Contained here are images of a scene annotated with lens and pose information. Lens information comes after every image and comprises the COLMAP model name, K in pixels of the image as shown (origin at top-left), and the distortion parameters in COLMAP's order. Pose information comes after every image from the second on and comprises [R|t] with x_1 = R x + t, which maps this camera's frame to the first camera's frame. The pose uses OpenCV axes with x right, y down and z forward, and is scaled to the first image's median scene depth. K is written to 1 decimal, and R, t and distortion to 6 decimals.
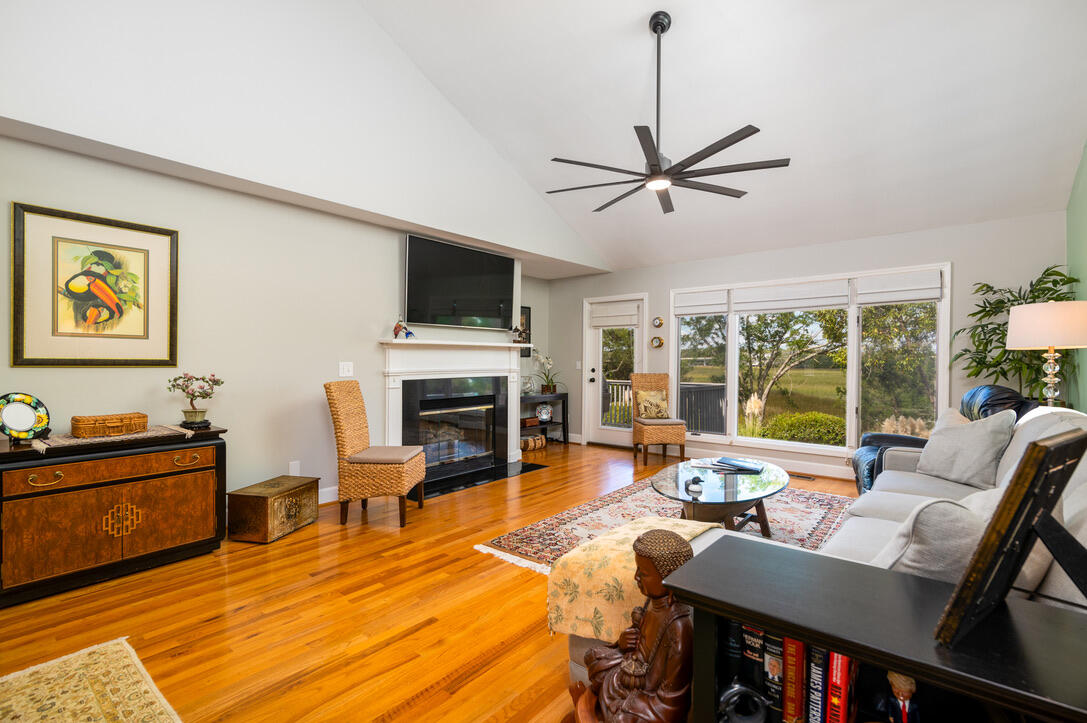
lens RADIAL K [[502.2, 0, 543.5], [0, 502.2, 361.5], [0, 0, 1]] dist [0.011487, 0.000035]
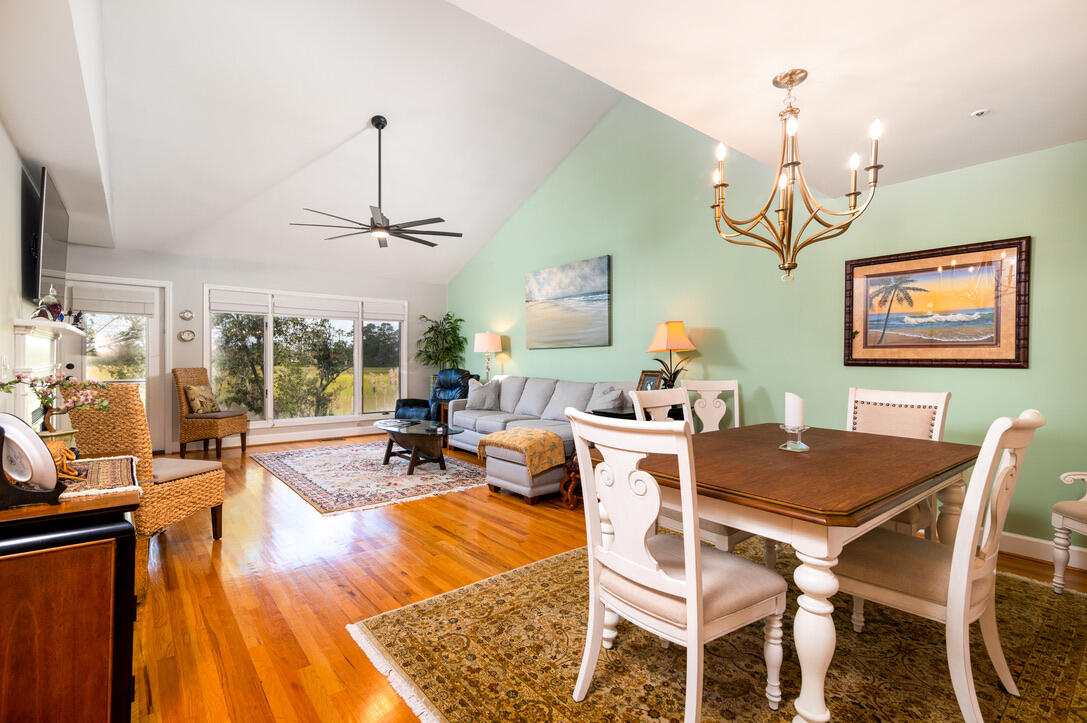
lens RADIAL K [[502.2, 0, 543.5], [0, 502.2, 361.5], [0, 0, 1]] dist [0.011487, 0.000035]
pose [[0.190340, -0.006931, 0.981694, -1.130692], [-0.003393, 0.999964, 0.007718, 0.001440], [-0.981712, -0.004799, 0.190310, 0.272948]]
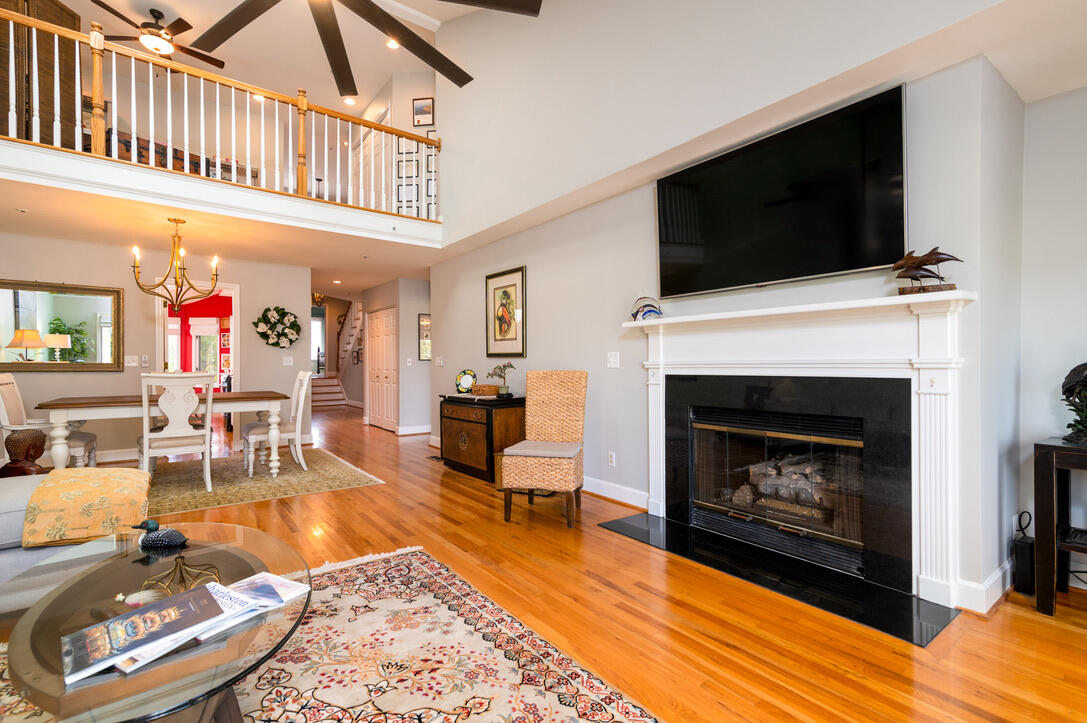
lens RADIAL K [[502.2, 0, 543.5], [0, 502.2, 361.5], [0, 0, 1]] dist [0.011487, 0.000035]
pose [[-0.245823, -0.002659, -0.969311, 0.681754], [0.002432, 0.999991, -0.003360, 0.027017], [0.969312, -0.003184, -0.245815, 1.393143]]
